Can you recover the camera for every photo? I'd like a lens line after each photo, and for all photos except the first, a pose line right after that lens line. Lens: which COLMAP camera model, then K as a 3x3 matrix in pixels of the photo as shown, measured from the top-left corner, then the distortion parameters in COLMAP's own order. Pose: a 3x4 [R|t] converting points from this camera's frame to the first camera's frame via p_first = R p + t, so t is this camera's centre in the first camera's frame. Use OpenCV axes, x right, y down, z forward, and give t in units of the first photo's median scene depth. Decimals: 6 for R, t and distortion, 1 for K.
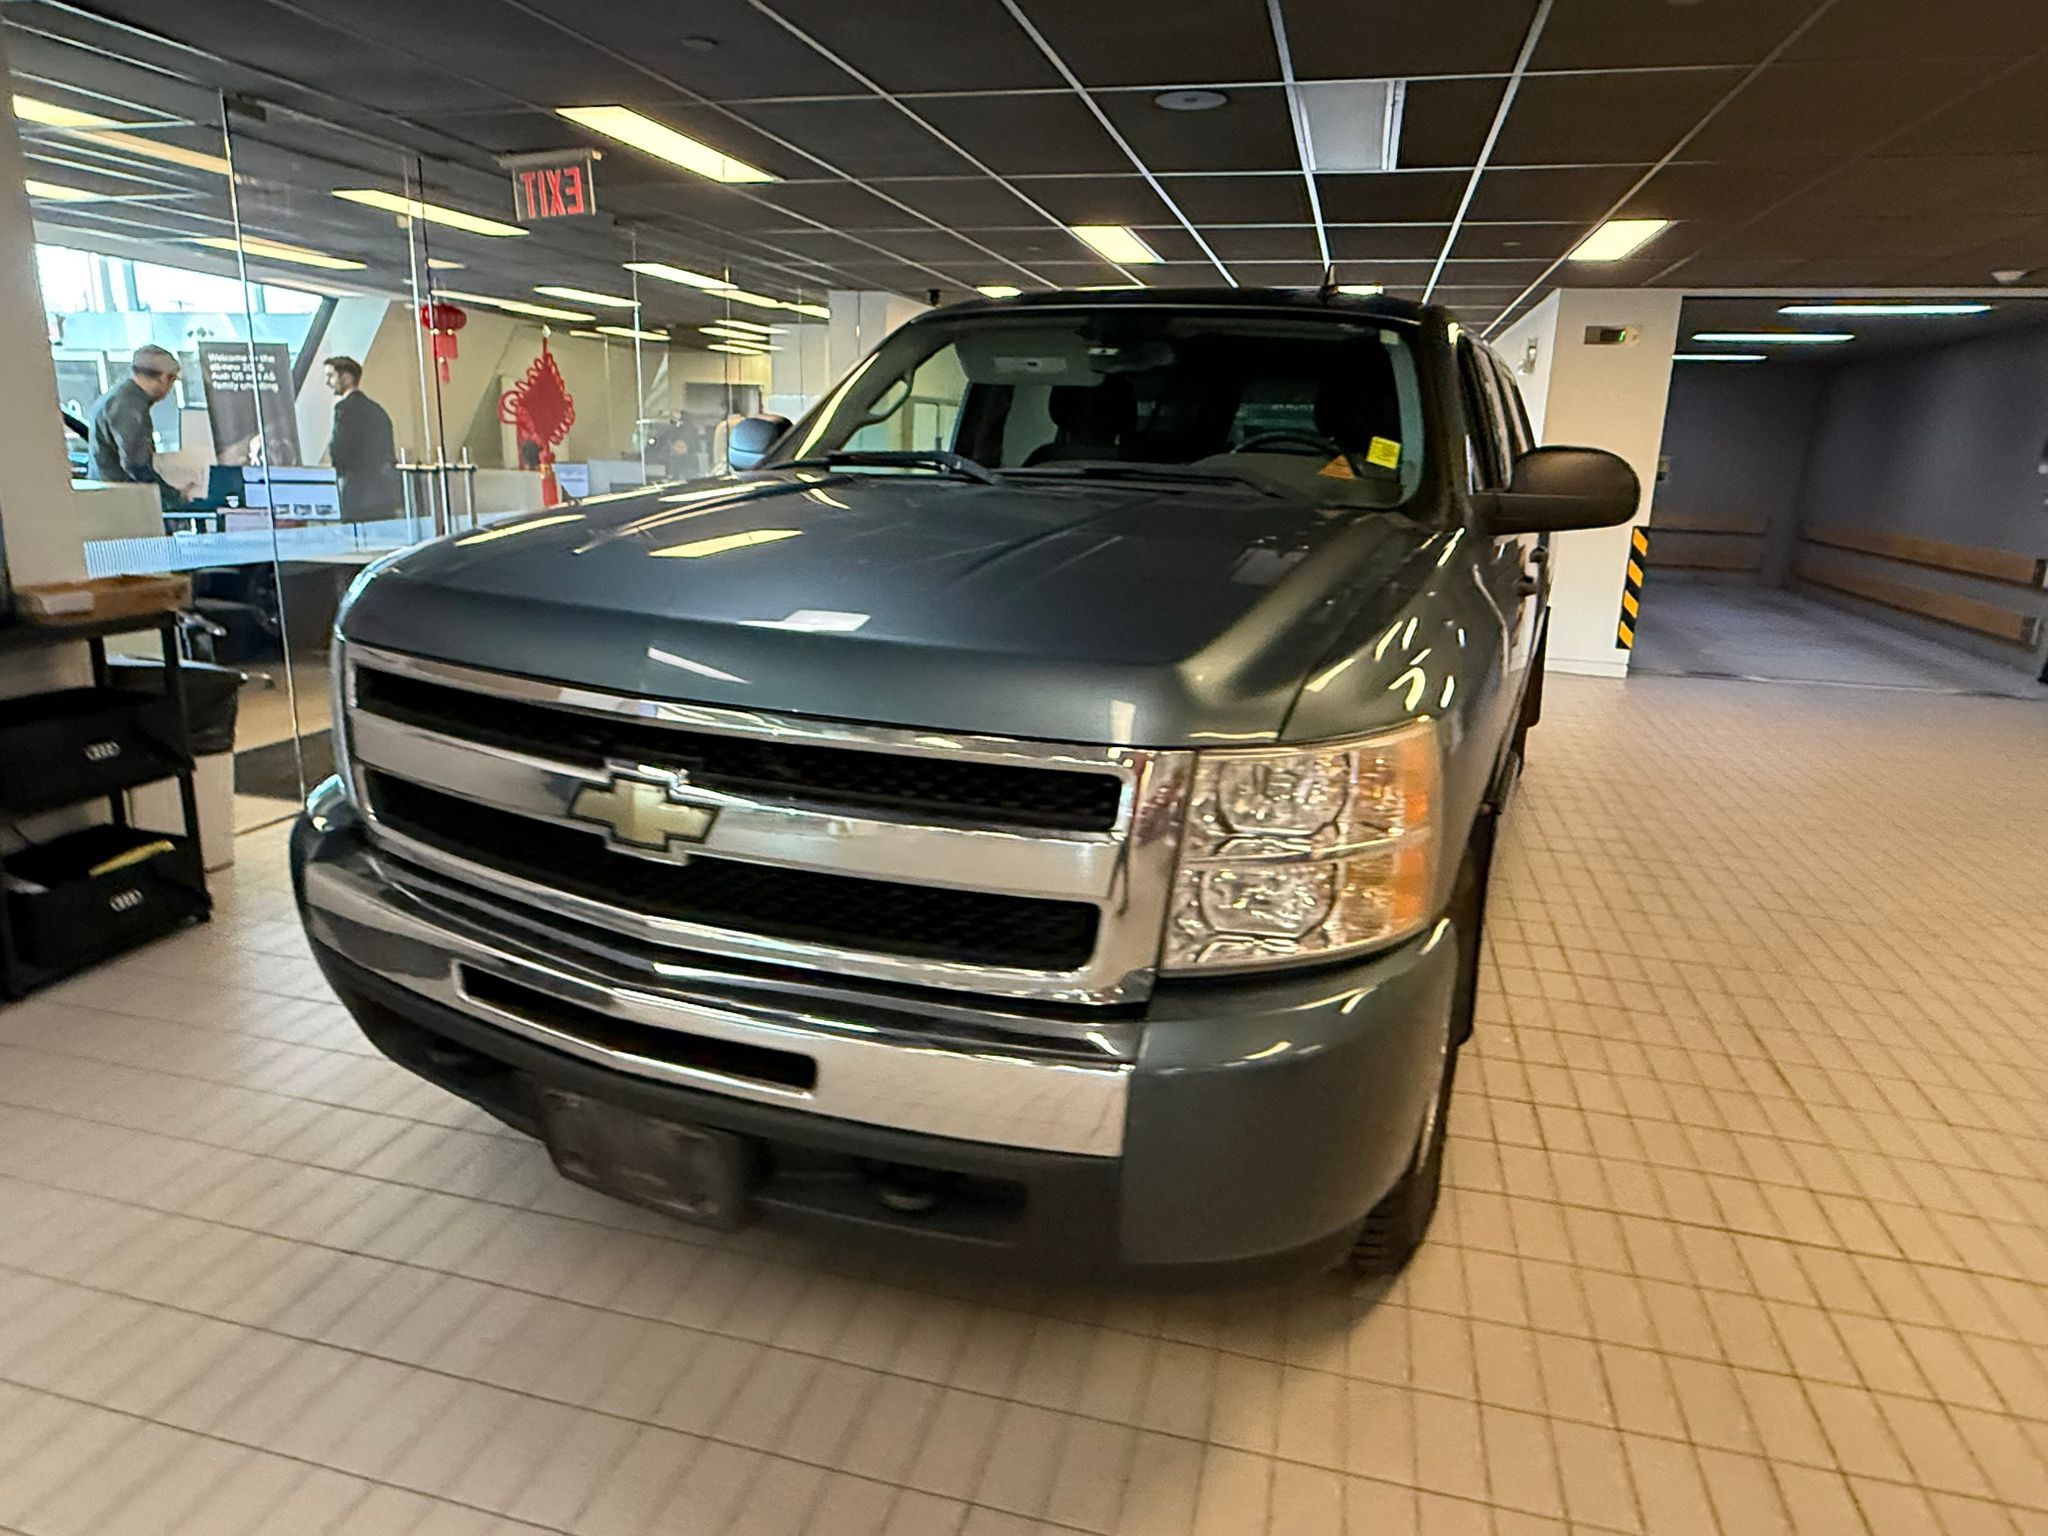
lens RADIAL K [[1265.9, 0, 1021.2], [0, 1265.9, 765.3], [0, 0, 1]] dist [-0.000854, -0.000163]
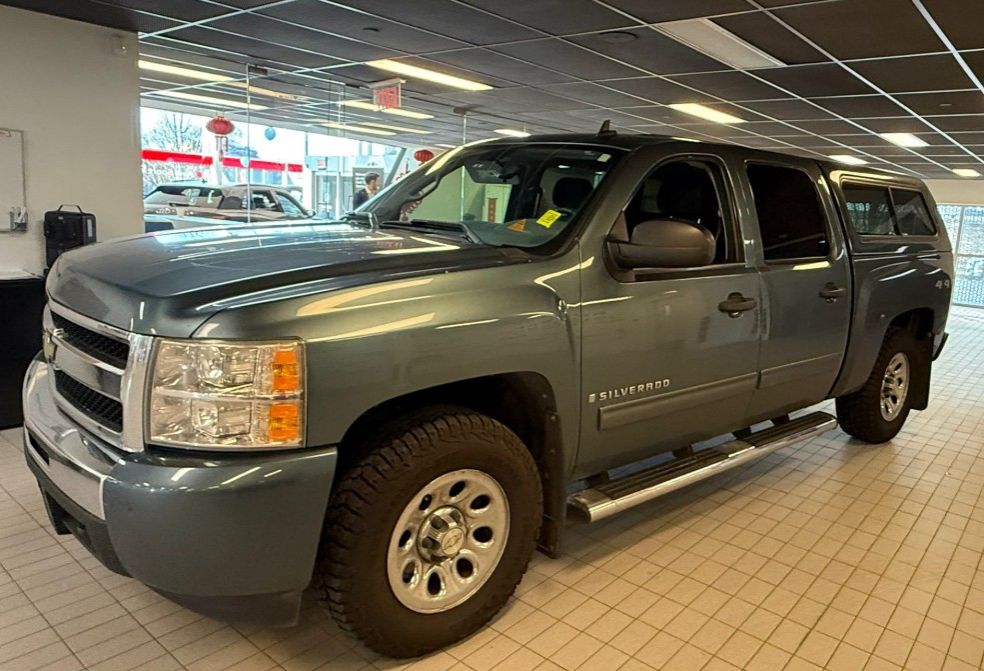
lens RADIAL K [[692.4, 0, 526.9], [0, 692.4, 322.8], [0, 0, 1]] dist [0.000274, 0.000562]
pose [[0.909865, 0.090448, -0.404925, 0.504867], [-0.132635, 0.988145, -0.077309, -0.012196], [0.393132, 0.124048, 0.911076, 0.070827]]
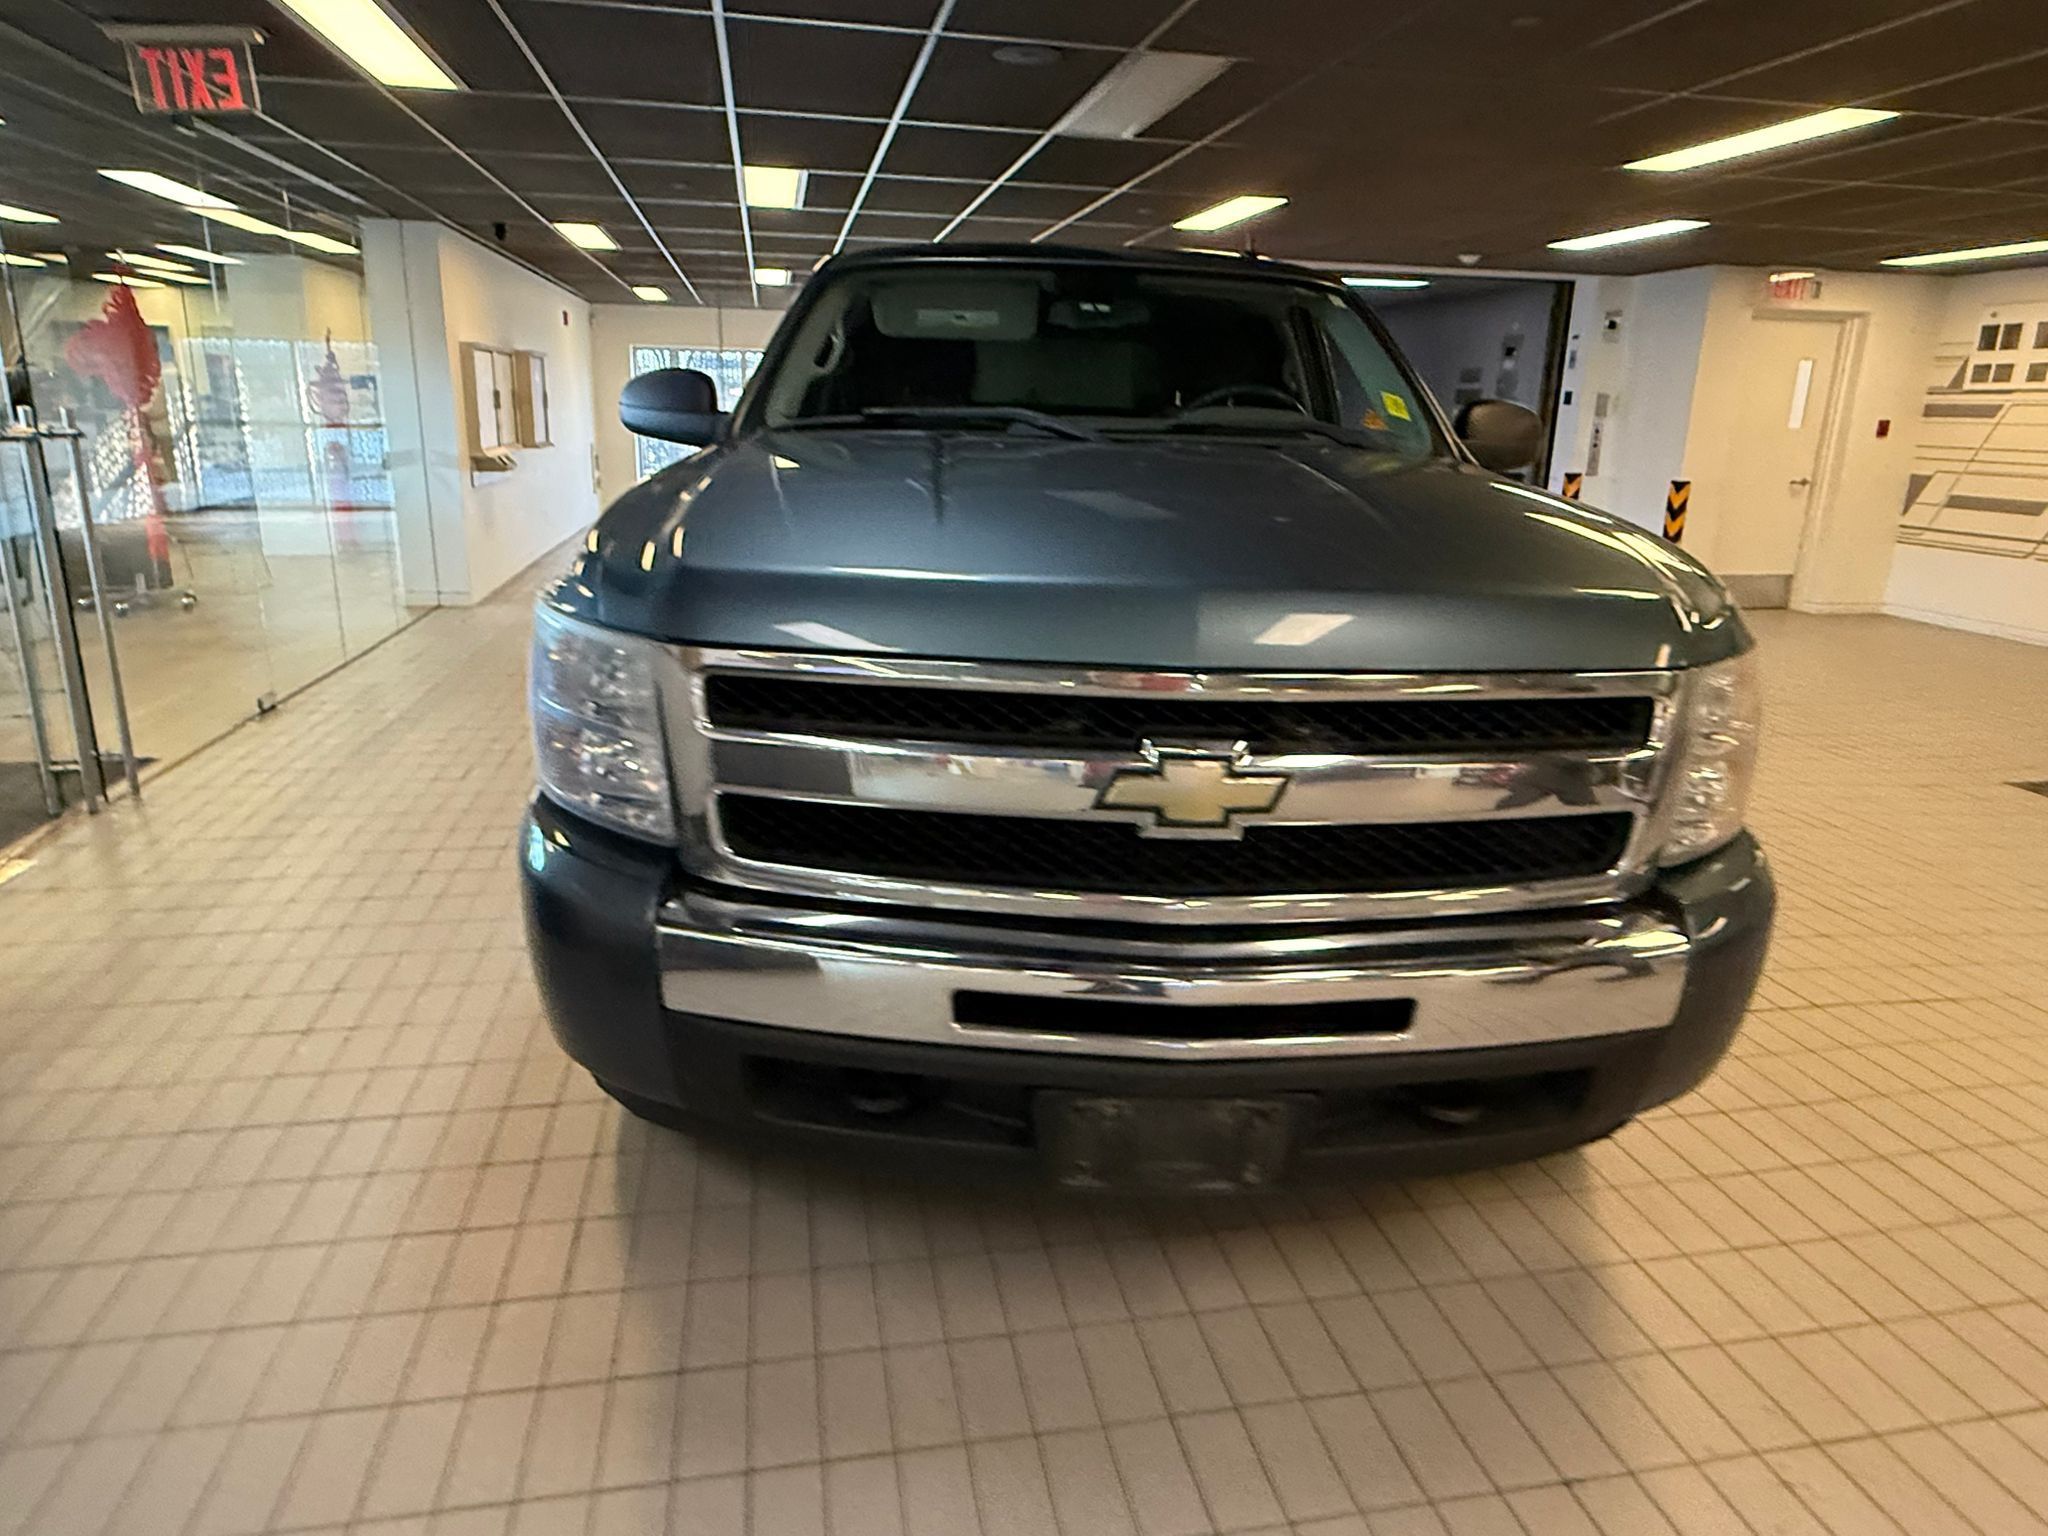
lens RADIAL K [[1263.8, 0, 1028.6], [0, 1263.8, 761.8], [0, 0, 1]] dist [-0.001272, 0.001321]
pose [[0.899260, -0.125178, 0.419120, -0.387233], [0.110898, 0.992116, 0.058373, -0.026076], [-0.423123, -0.006013, 0.906052, 0.087455]]
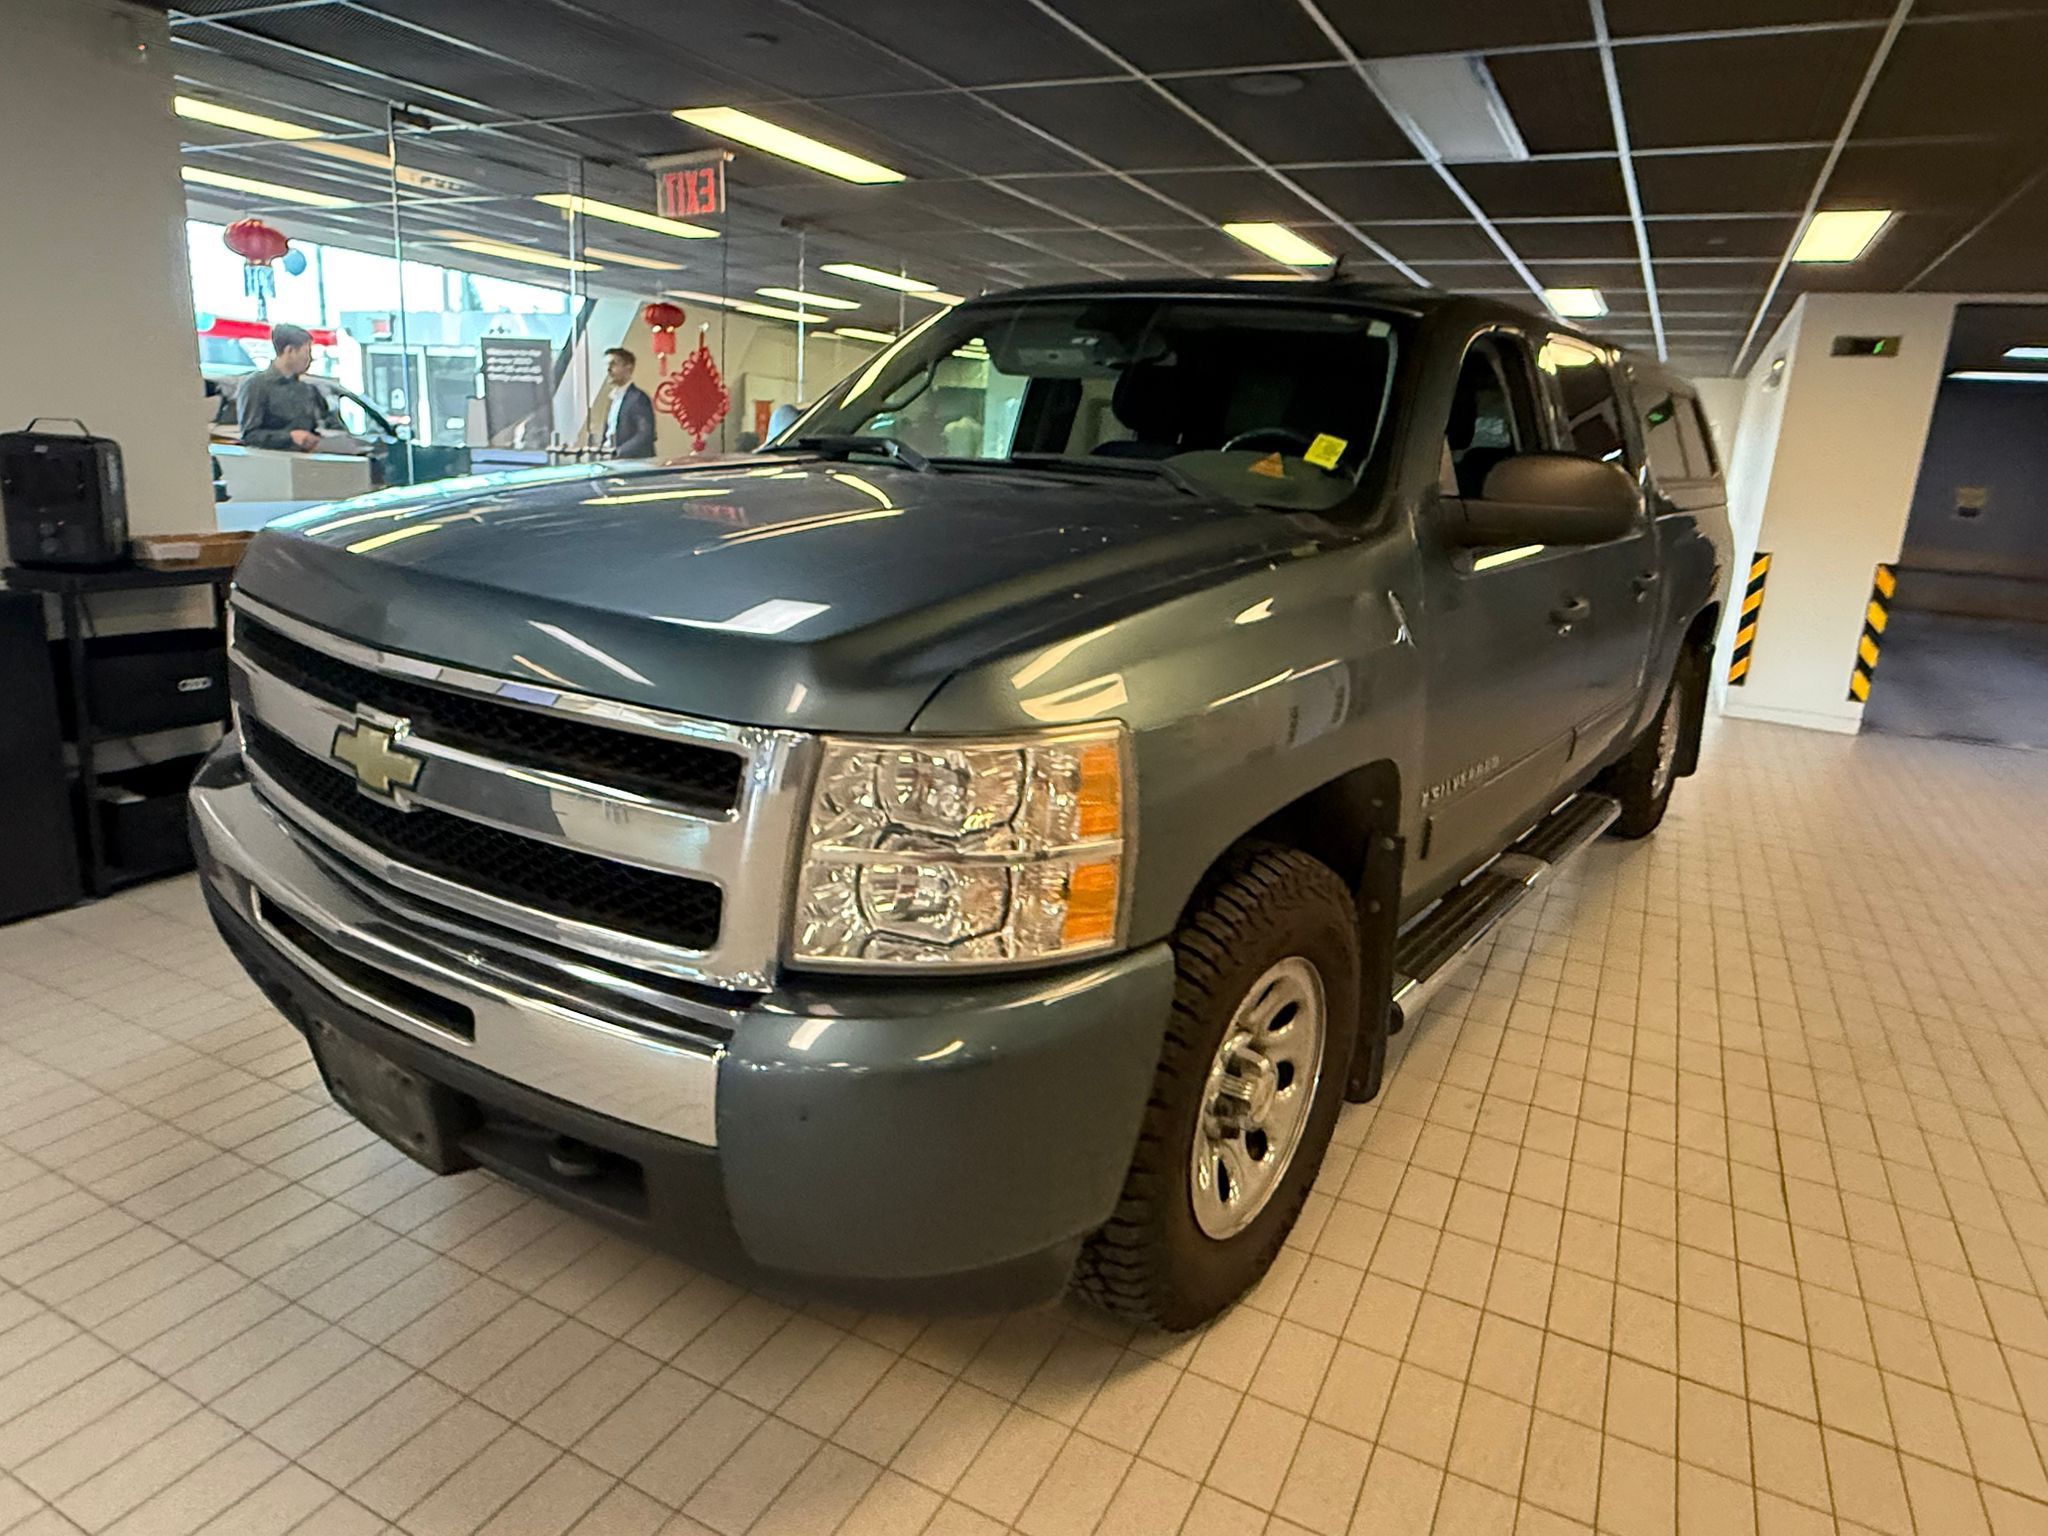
lens RADIAL K [[1270.9, 0, 1023.5], [0, 1270.9, 763.8], [0, 0, 1]] dist [-0.000651, 0.002269]
pose [[0.976375, 0.079738, -0.200834, 0.205941], [-0.081666, 0.996659, -0.001317, -0.000183], [0.200058, 0.017687, 0.979624, 0.038677]]
